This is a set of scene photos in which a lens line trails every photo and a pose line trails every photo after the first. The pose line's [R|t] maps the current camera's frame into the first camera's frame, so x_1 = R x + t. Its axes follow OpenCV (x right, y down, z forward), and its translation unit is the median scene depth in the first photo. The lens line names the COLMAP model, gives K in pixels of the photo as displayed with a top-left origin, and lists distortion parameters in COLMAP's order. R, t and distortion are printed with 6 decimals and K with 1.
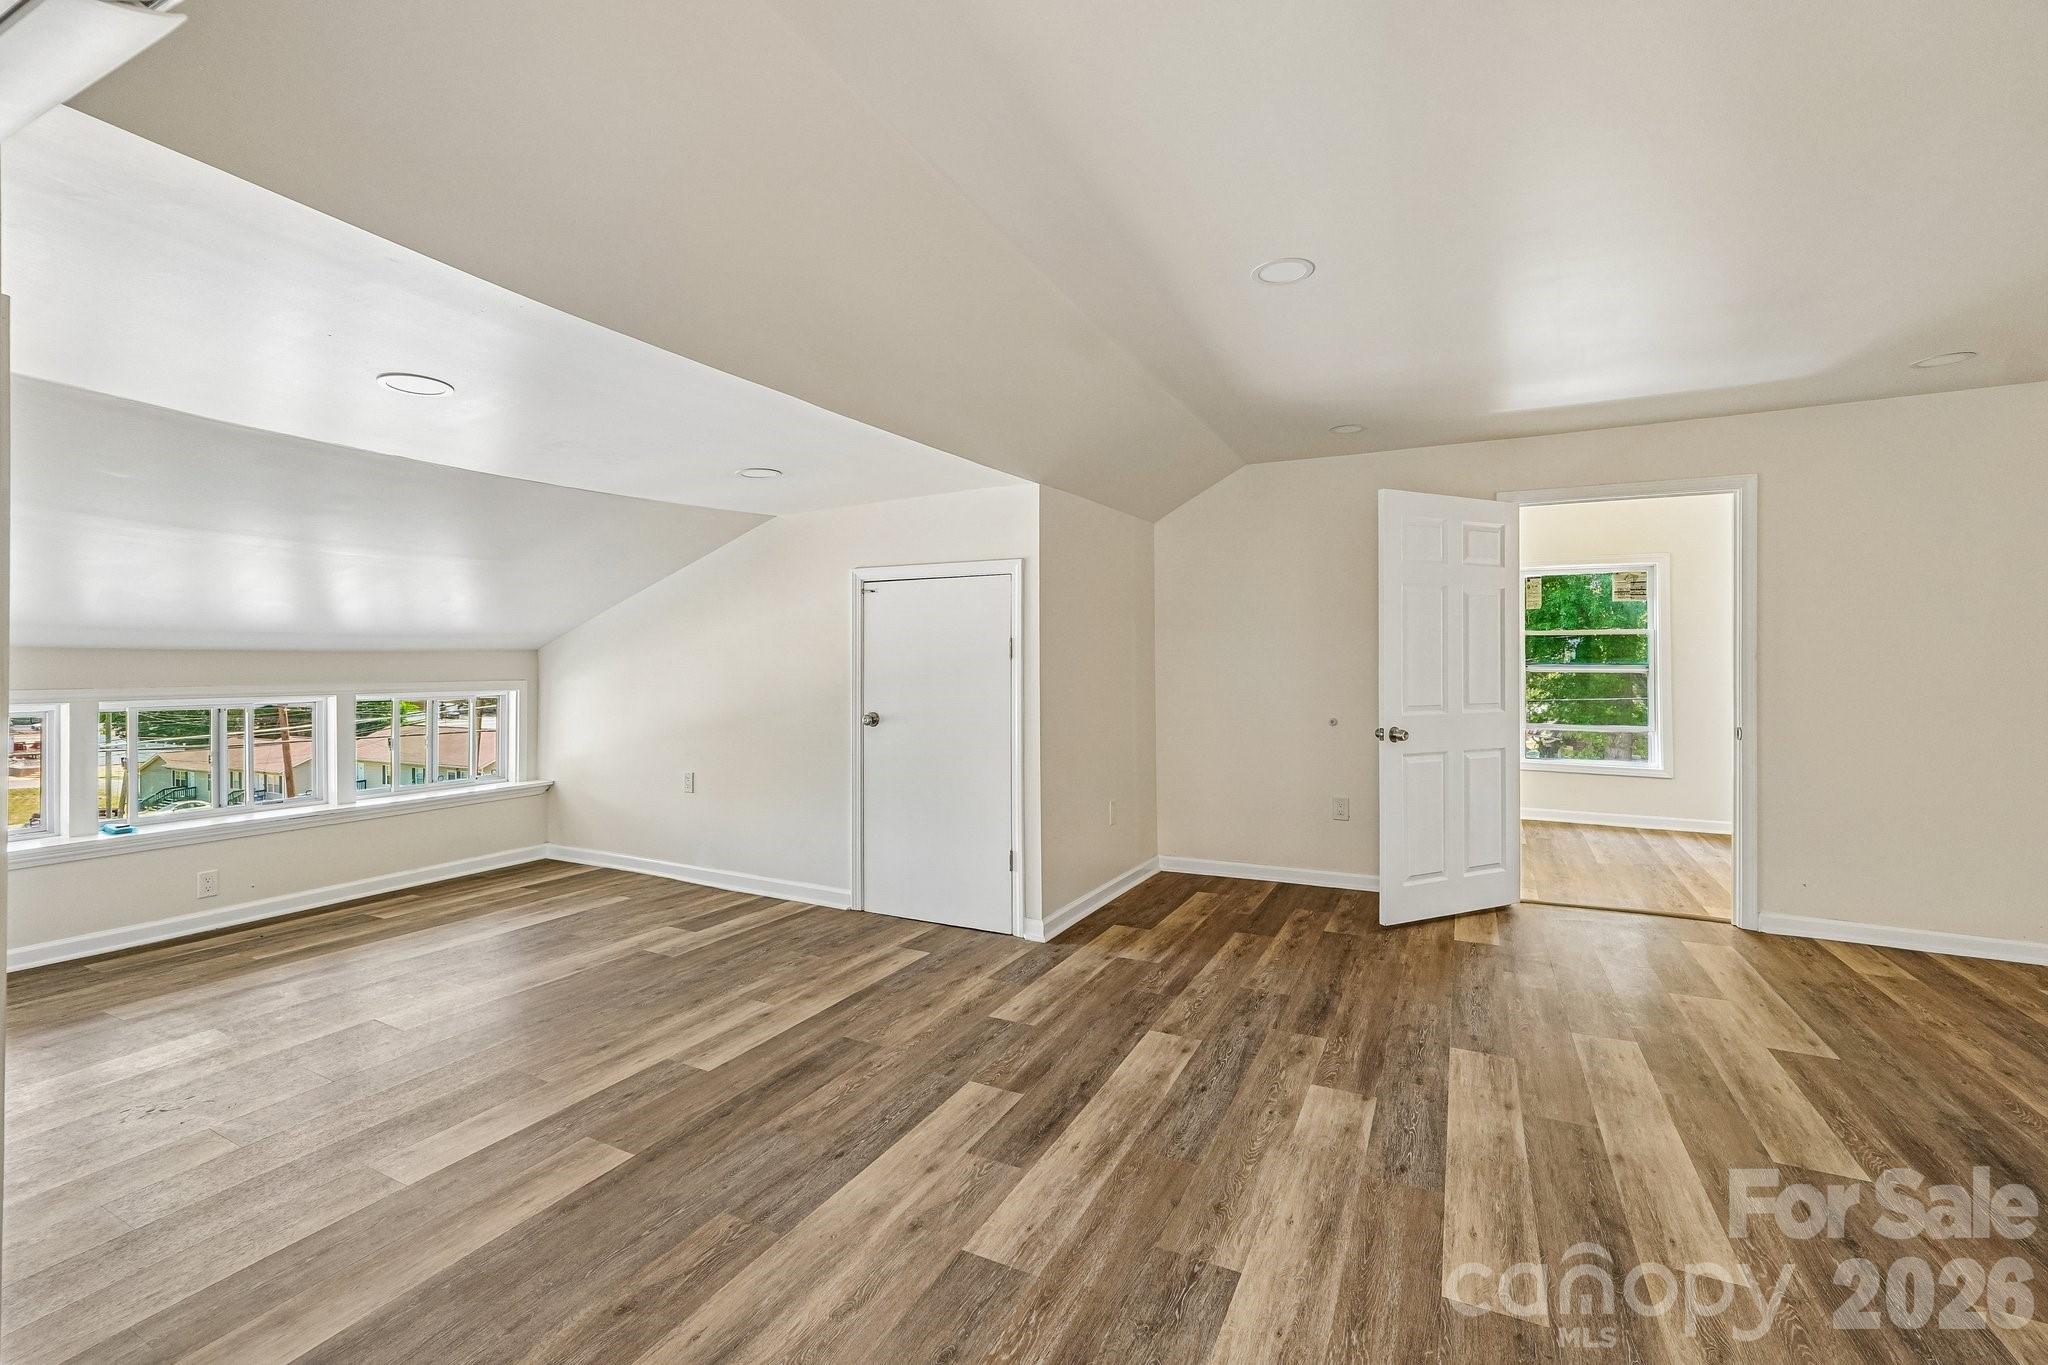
lens RADIAL K [[870.8, 0, 1014.8], [0, 870.8, 653.4], [0, 0, 1]] dist [-0.010158, 0.000749]
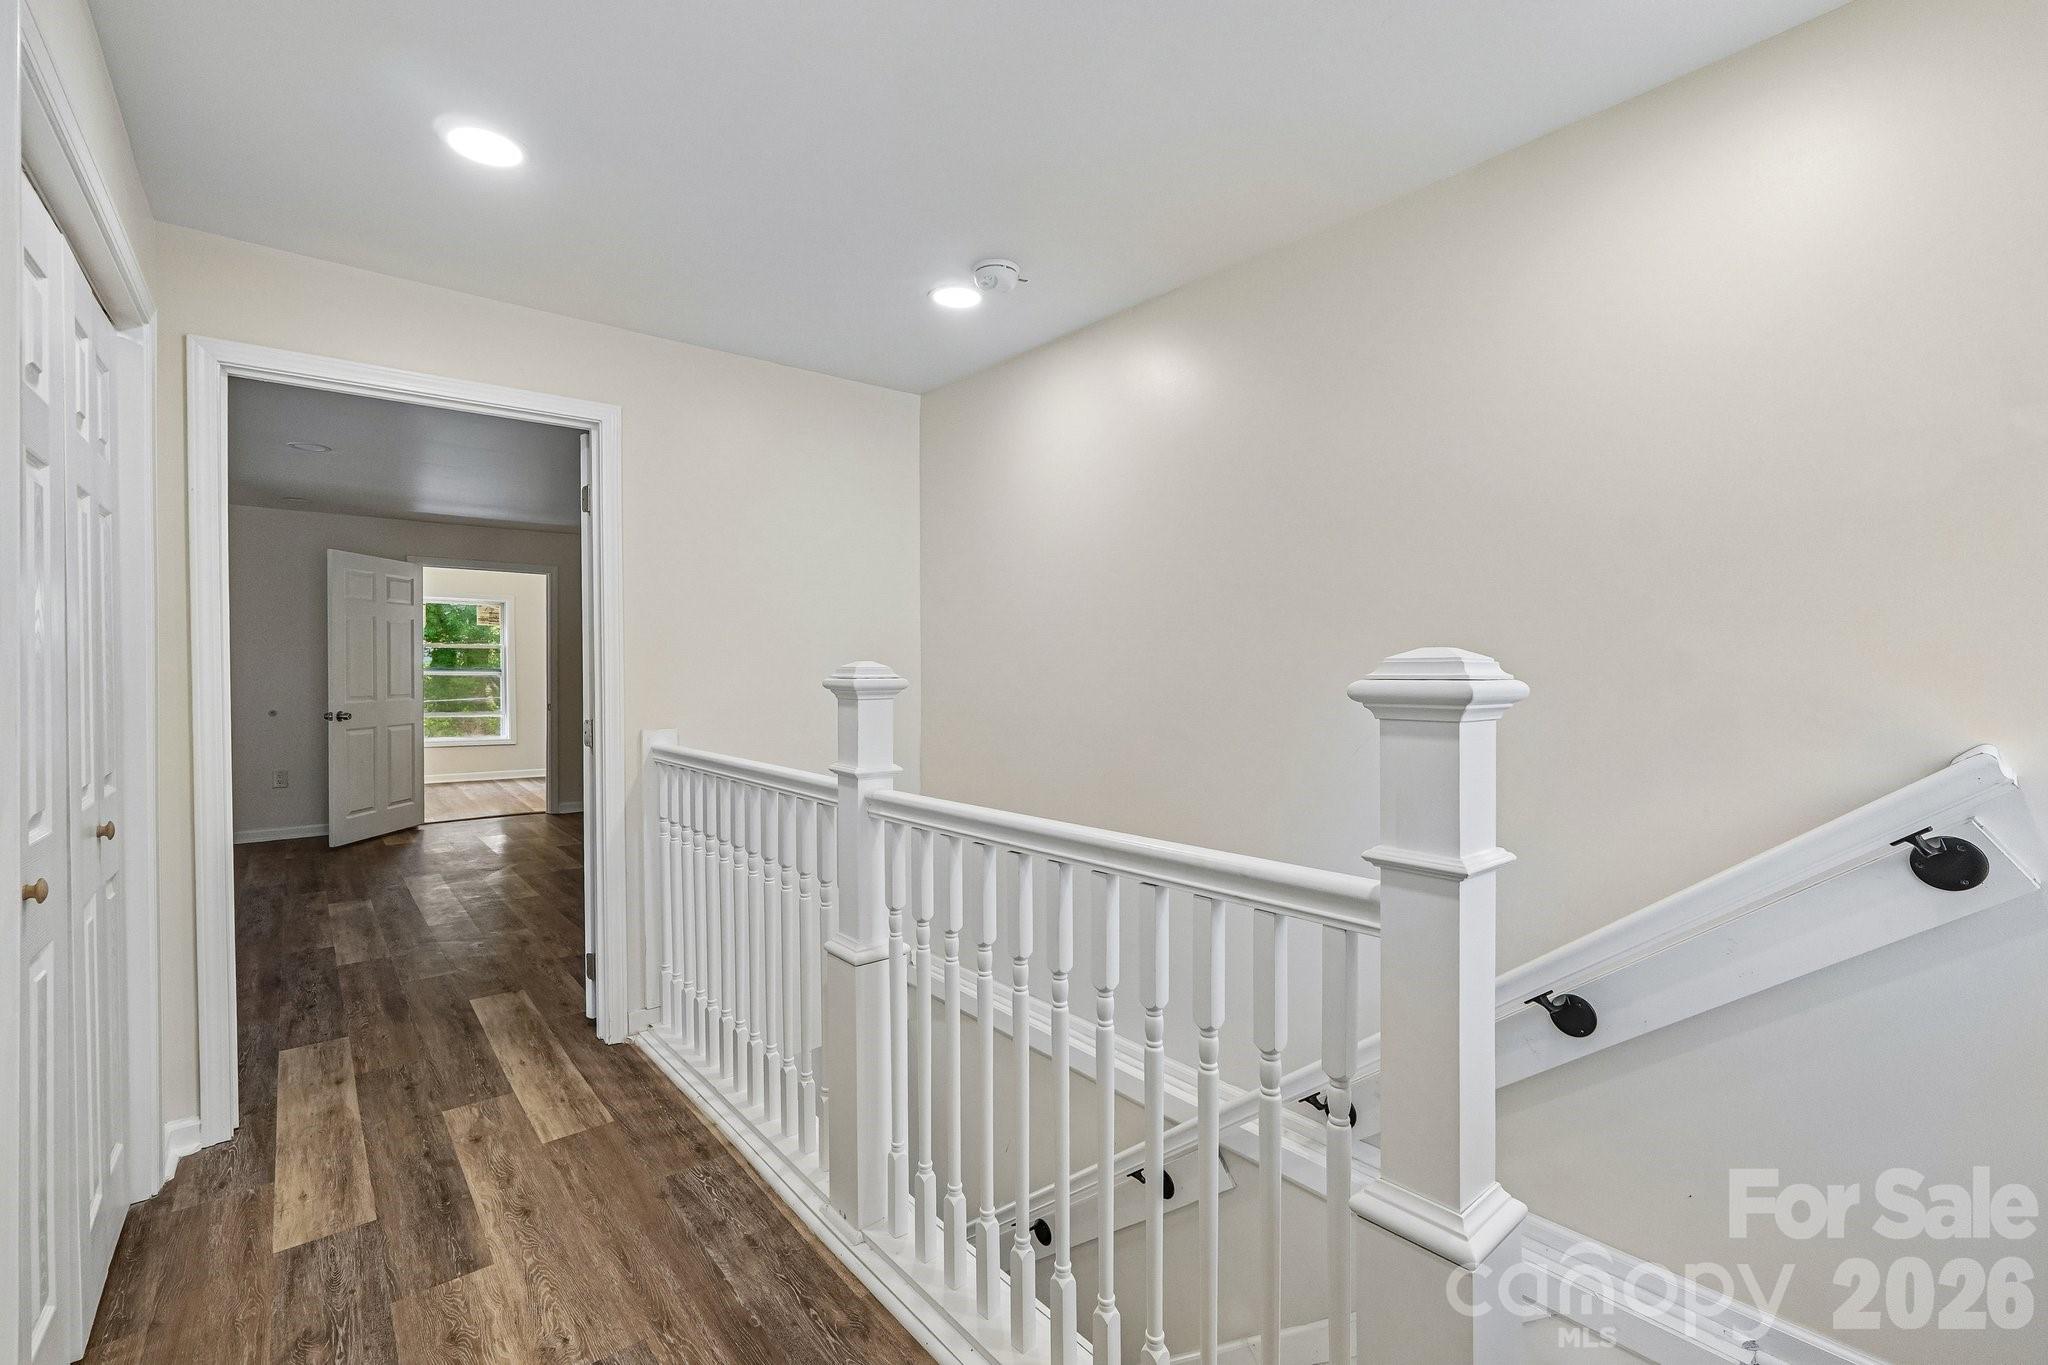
lens RADIAL K [[870.8, 0, 1025.4], [0, 870.8, 671.3], [0, 0, 1]] dist [-0.010158, 0.000749]
pose [[0.380856, -0.007249, 0.924606, -0.377026], [-0.003803, 0.999949, 0.009406, -0.000768], [-0.924626, -0.007099, 0.380809, -0.499900]]
